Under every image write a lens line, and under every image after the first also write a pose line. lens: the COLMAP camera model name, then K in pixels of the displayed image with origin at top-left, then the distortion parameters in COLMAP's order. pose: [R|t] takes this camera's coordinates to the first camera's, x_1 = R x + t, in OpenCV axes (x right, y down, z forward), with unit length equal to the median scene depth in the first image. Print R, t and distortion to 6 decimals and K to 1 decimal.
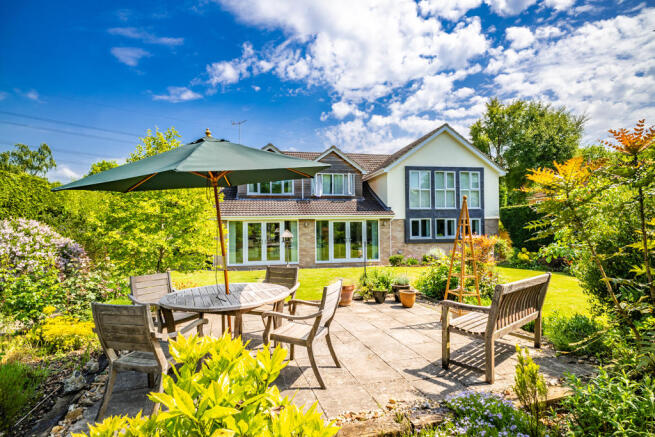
lens RADIAL K [[337.7, 0, 329.8], [0, 337.7, 218.5], [0, 0, 1]] dist [0.014924, -0.000113]
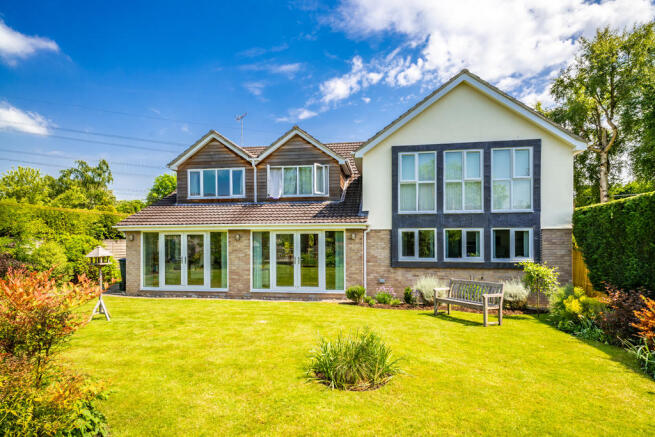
lens RADIAL K [[337.7, 0, 325.5], [0, 337.7, 218.2], [0, 0, 1]] dist [0.014924, -0.000113]
pose [[0.938785, -0.010582, -0.344340, 0.311016], [0.000174, 0.999543, -0.030244, -0.000006], [0.344502, 0.028332, 0.938358, 0.345514]]
